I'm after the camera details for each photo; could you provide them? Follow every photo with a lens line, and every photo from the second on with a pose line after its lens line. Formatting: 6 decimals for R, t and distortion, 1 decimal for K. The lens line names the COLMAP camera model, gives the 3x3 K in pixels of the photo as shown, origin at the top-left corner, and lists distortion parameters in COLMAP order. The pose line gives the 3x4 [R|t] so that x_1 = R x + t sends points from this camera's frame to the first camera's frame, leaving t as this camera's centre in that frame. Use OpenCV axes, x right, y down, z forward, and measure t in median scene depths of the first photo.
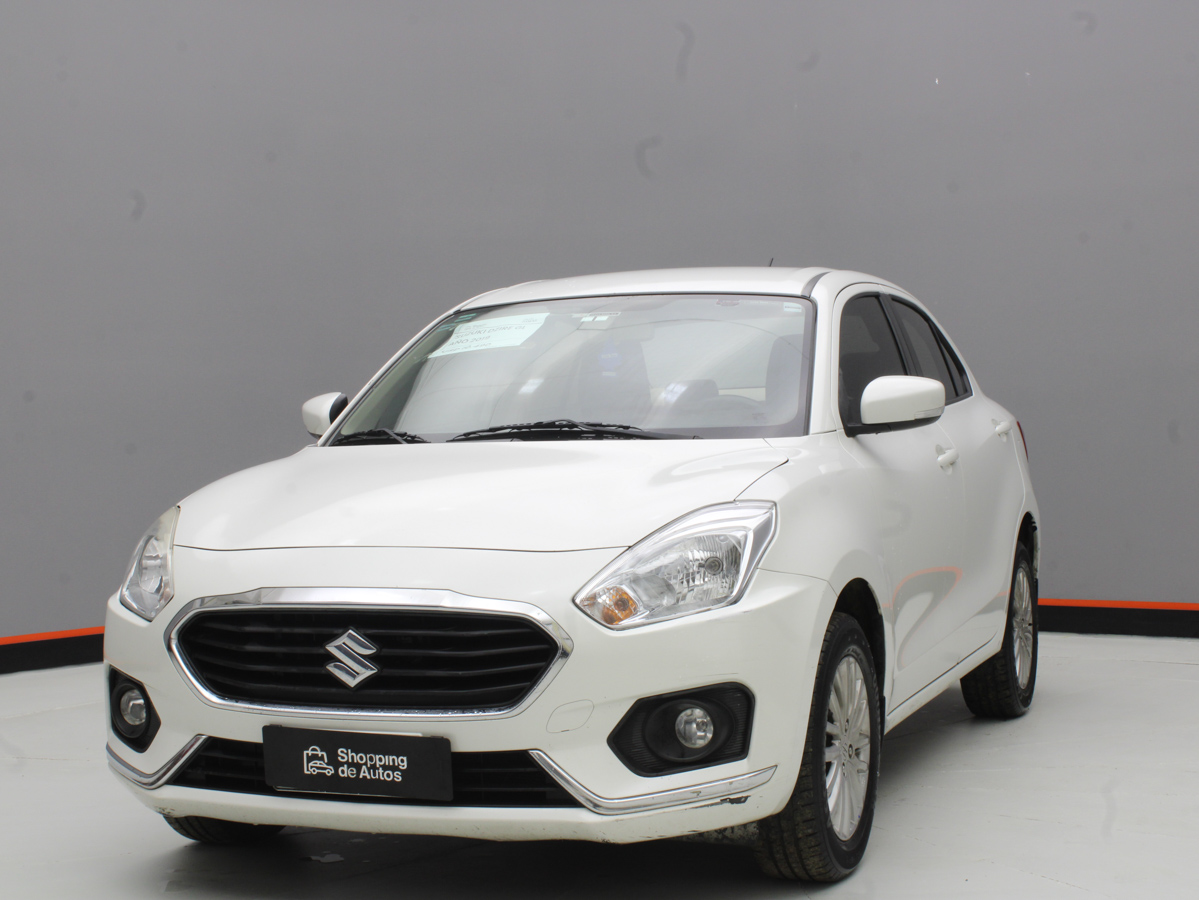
lens RADIAL K [[1979.8, 0, 602.9], [0, 1979.8, 446.9], [0, 0, 1]] dist [-0.044865, 0.000000]
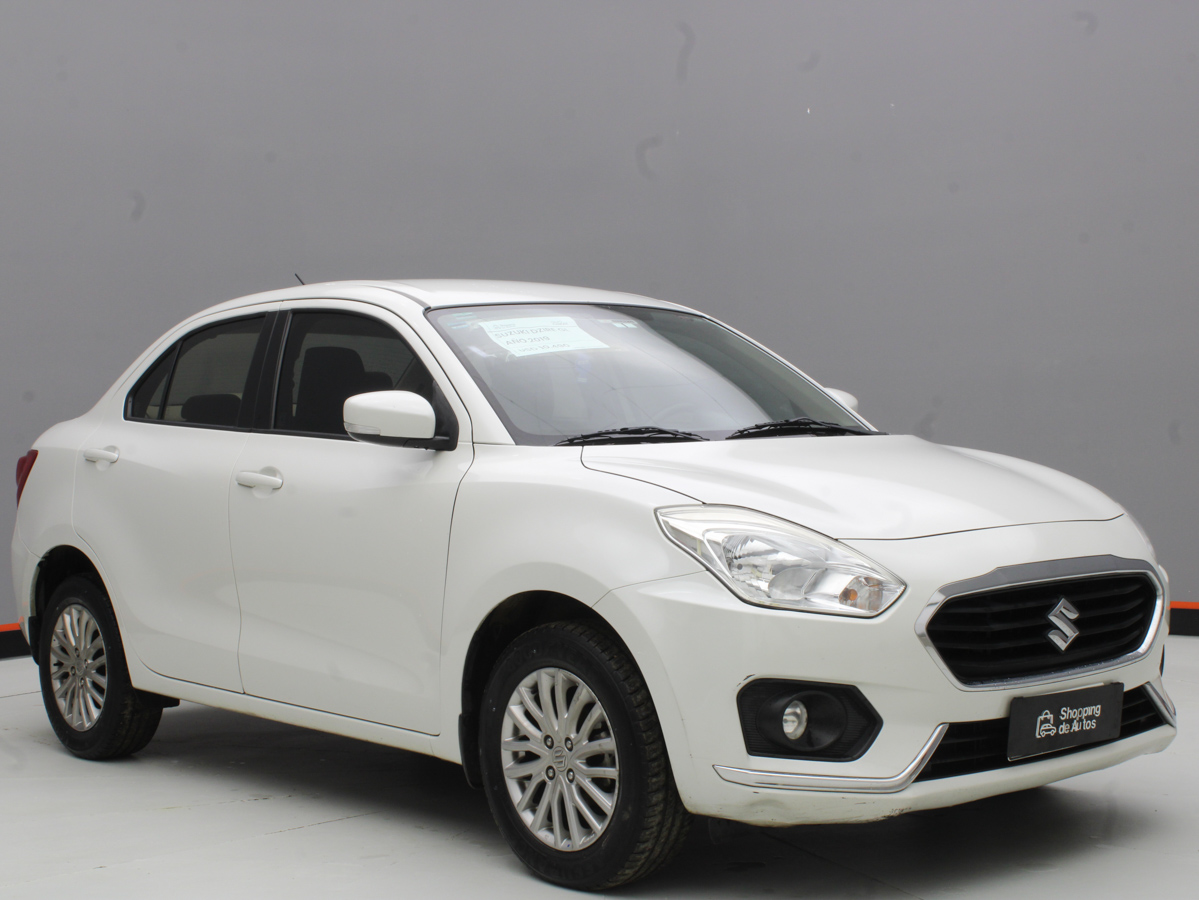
lens RADIAL K [[1854.4, 0, 599.1], [0, 1854.4, 451.8], [0, 0, 1]] dist [-0.046836, 0.000000]
pose [[0.467962, -0.001039, 0.883748, -1.145662], [0.026869, 0.999554, -0.013053, 0.017759], [-0.883340, 0.029853, 0.467781, 0.740869]]
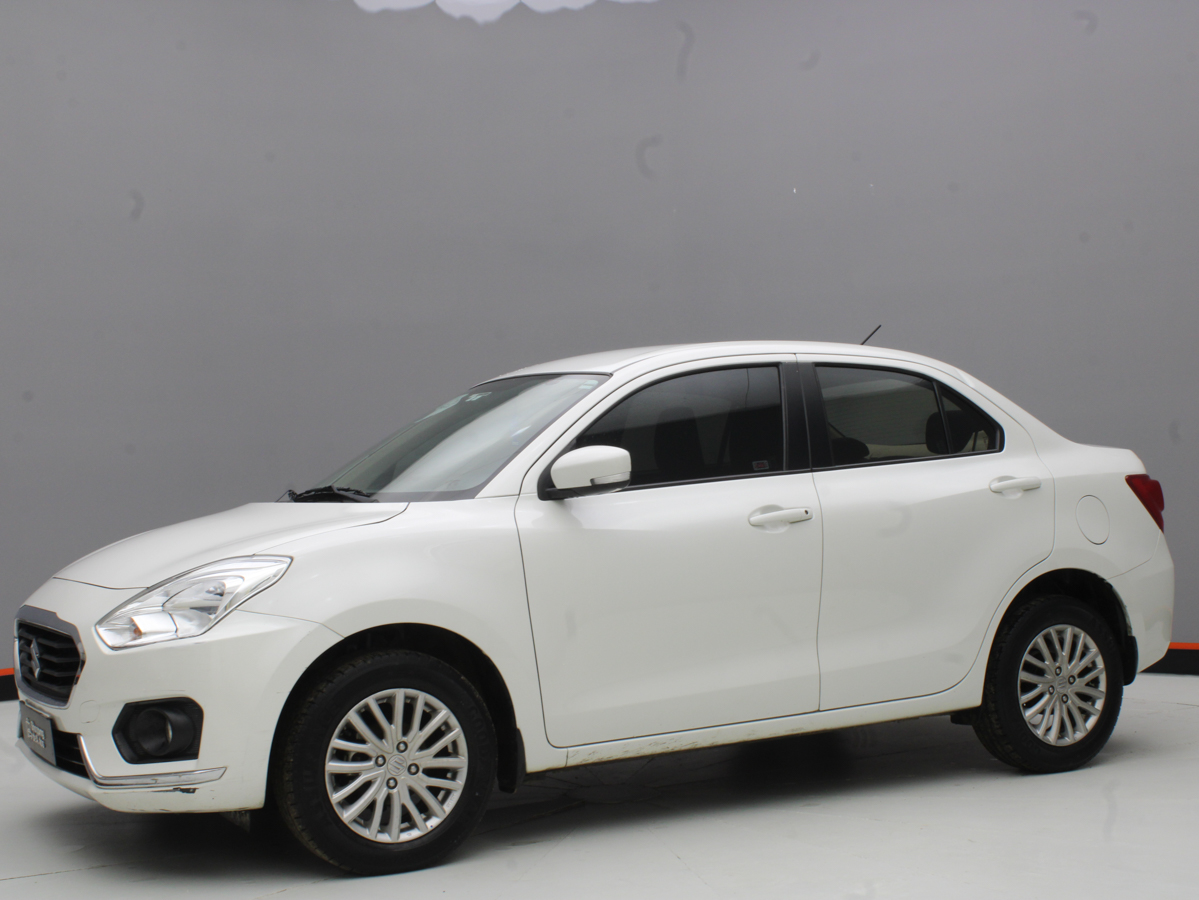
lens RADIAL K [[1707.3, 0, 595.9], [0, 1707.3, 456.4], [0, 0, 1]] dist [-0.070596, 0.000000]
pose [[0.775345, -0.006285, -0.631506, 0.944937], [0.000576, 0.999957, -0.009244, -0.025895], [0.631537, 0.006803, 0.775316, 0.310332]]
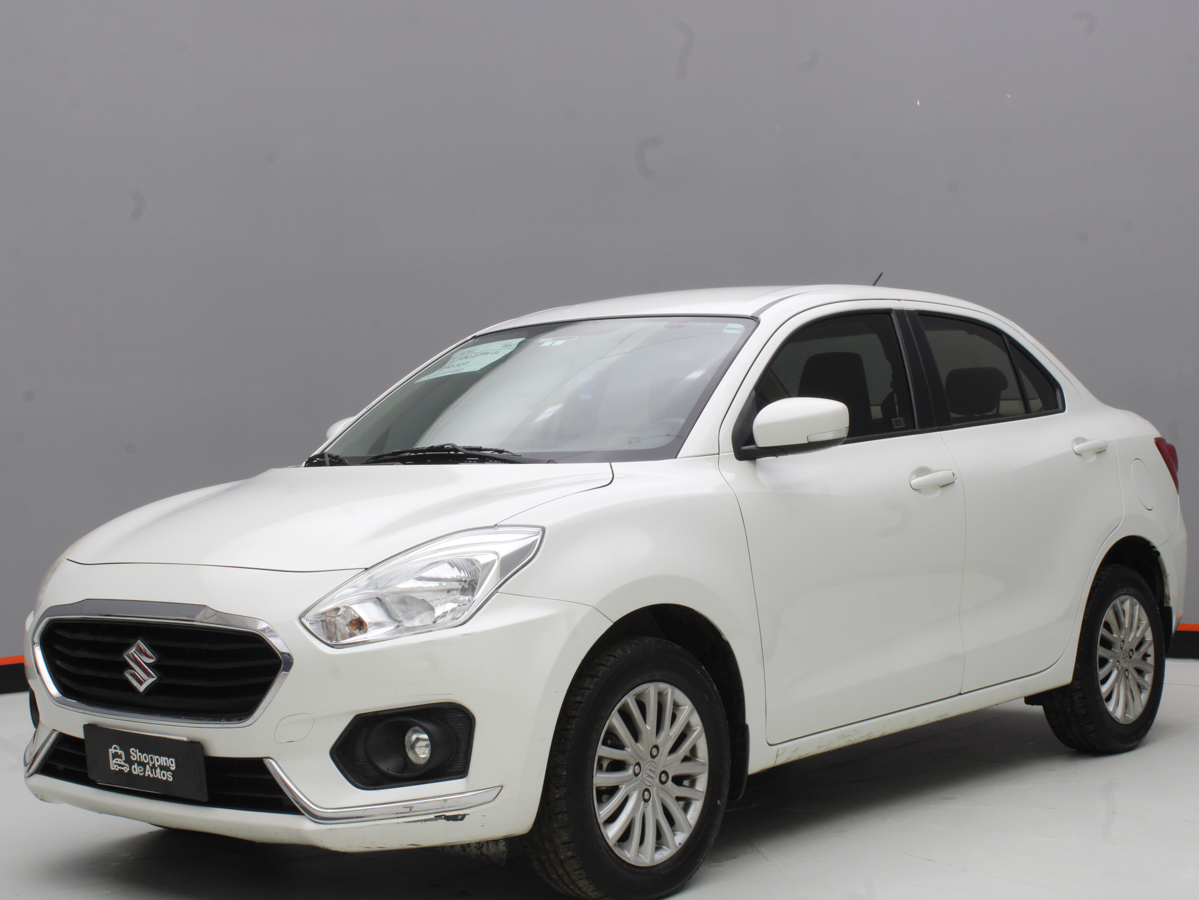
lens RADIAL K [[1979.8, 0, 594.3], [0, 1979.8, 449.5], [0, 0, 1]] dist [-0.044865, 0.000000]
pose [[0.945141, -0.000790, -0.326661, 0.463204], [0.000262, 0.999999, -0.001658, -0.010725], [0.326662, 0.001481, 0.945140, 0.051213]]
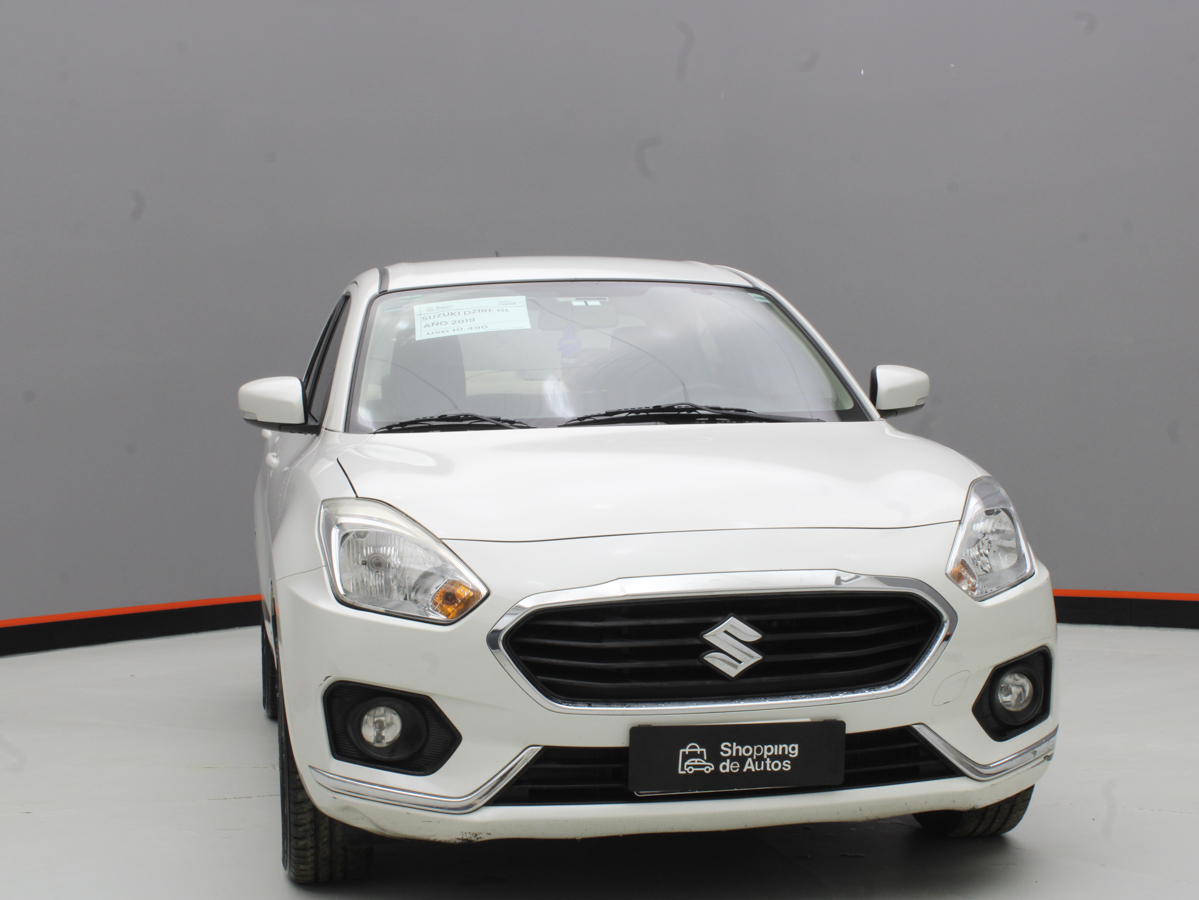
lens RADIAL K [[1979.8, 0, 598.8], [0, 1979.8, 446.4], [0, 0, 1]] dist [-0.044865, 0.000000]
pose [[0.850029, -0.006604, 0.526695, -0.677514], [0.012049, 0.999904, -0.006908, 0.016492], [-0.526599, 0.012218, 0.850026, 0.223694]]
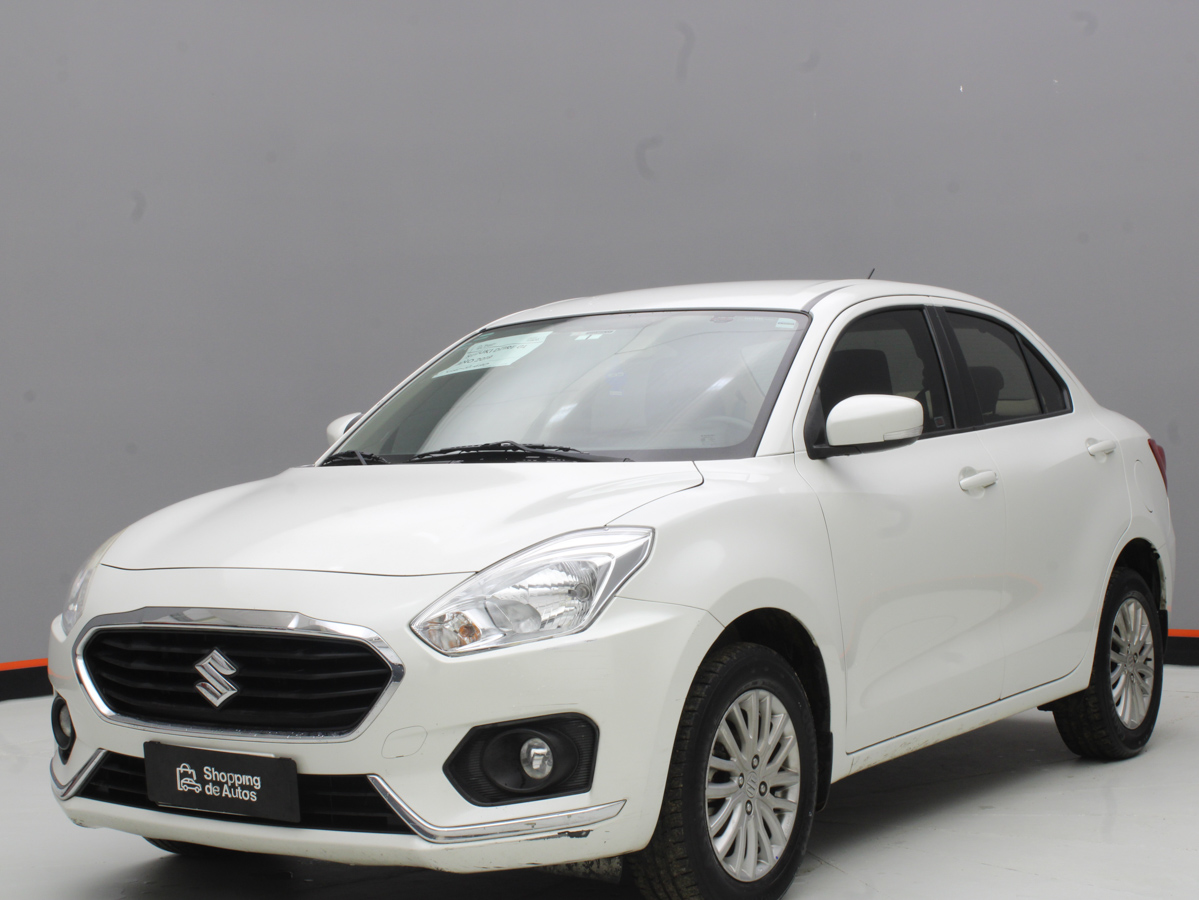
lens RADIAL K [[2057.1, 0, 599.1], [0, 2057.1, 447.9], [0, 0, 1]] dist [-0.040787, 0.000000]
pose [[0.976531, 0.000971, -0.215374, 0.290281], [-0.002090, 0.999985, -0.004967, -0.006548], [0.215366, 0.005300, 0.976519, 0.011783]]
